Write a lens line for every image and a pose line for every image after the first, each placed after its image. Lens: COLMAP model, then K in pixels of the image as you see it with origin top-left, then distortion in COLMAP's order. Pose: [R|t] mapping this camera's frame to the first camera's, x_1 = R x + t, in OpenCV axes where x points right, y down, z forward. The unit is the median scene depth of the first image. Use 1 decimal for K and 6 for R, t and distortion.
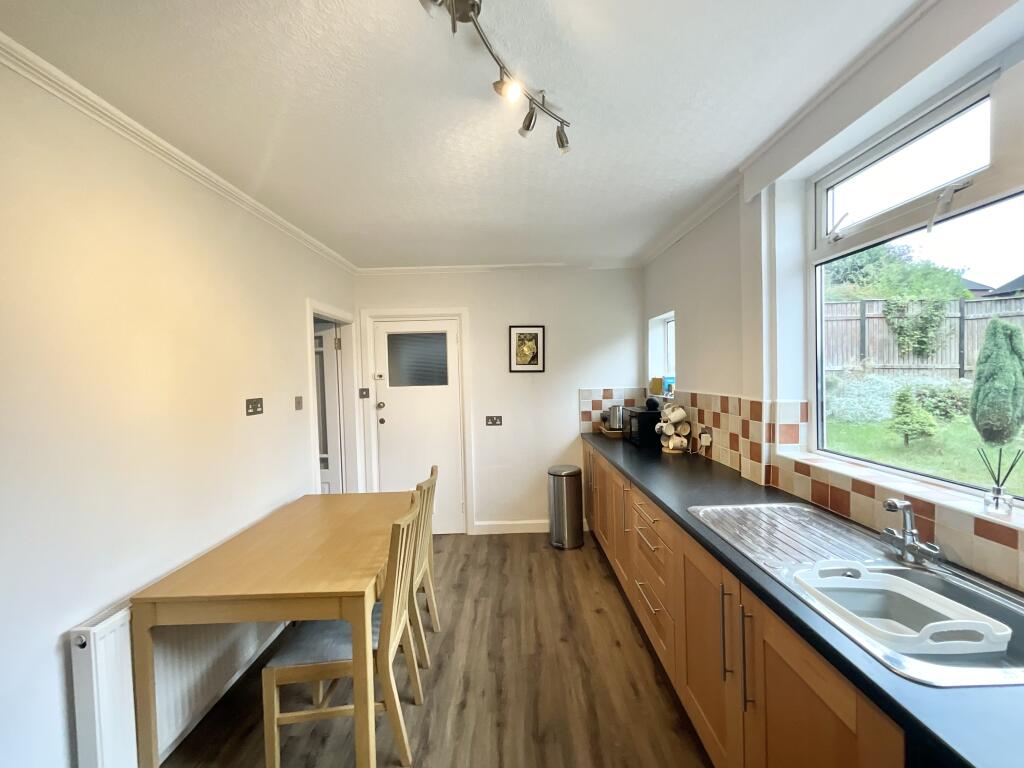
lens RADIAL K [[408.2, 0, 511.1], [0, 408.2, 385.1], [0, 0, 1]] dist [0.000077, 0.000077]
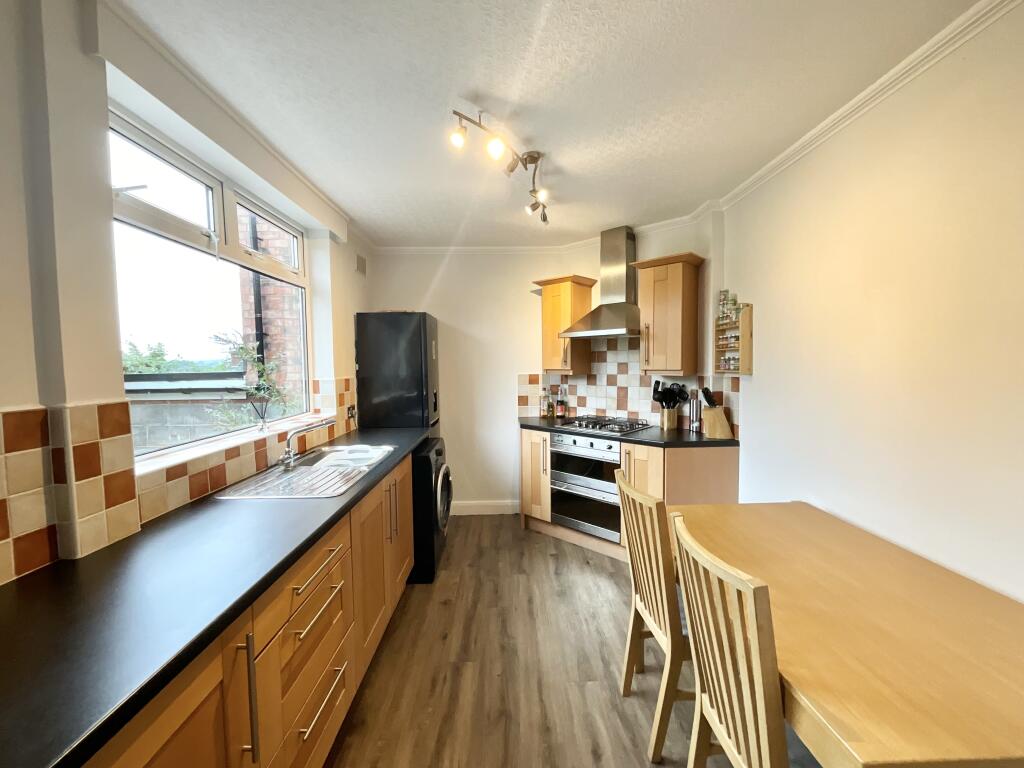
lens RADIAL K [[408.2, 0, 514.2], [0, 408.2, 383.7], [0, 0, 1]] dist [0.000077, 0.000077]
pose [[-0.998742, 0.043790, -0.024419, 0.031790], [0.041806, 0.996187, 0.076570, -0.011334], [0.027679, 0.075453, -0.996765, 1.779990]]
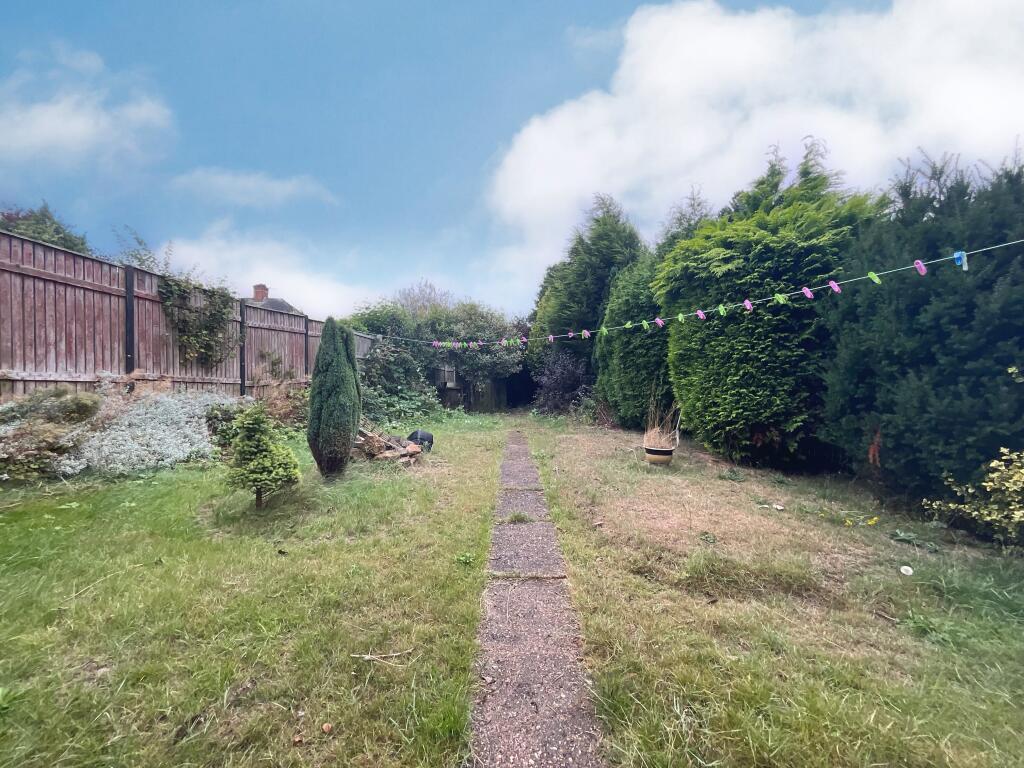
lens RADIAL K [[408.2, 0, 508.9], [0, 408.2, 385.2], [0, 0, 1]] dist [0.000077, 0.000077]
pose [[0.004266, 0.023248, 0.999721, 0.278447], [0.034646, 0.999126, -0.023382, 0.000262], [-0.999391, 0.034736, 0.003456, 0.463447]]
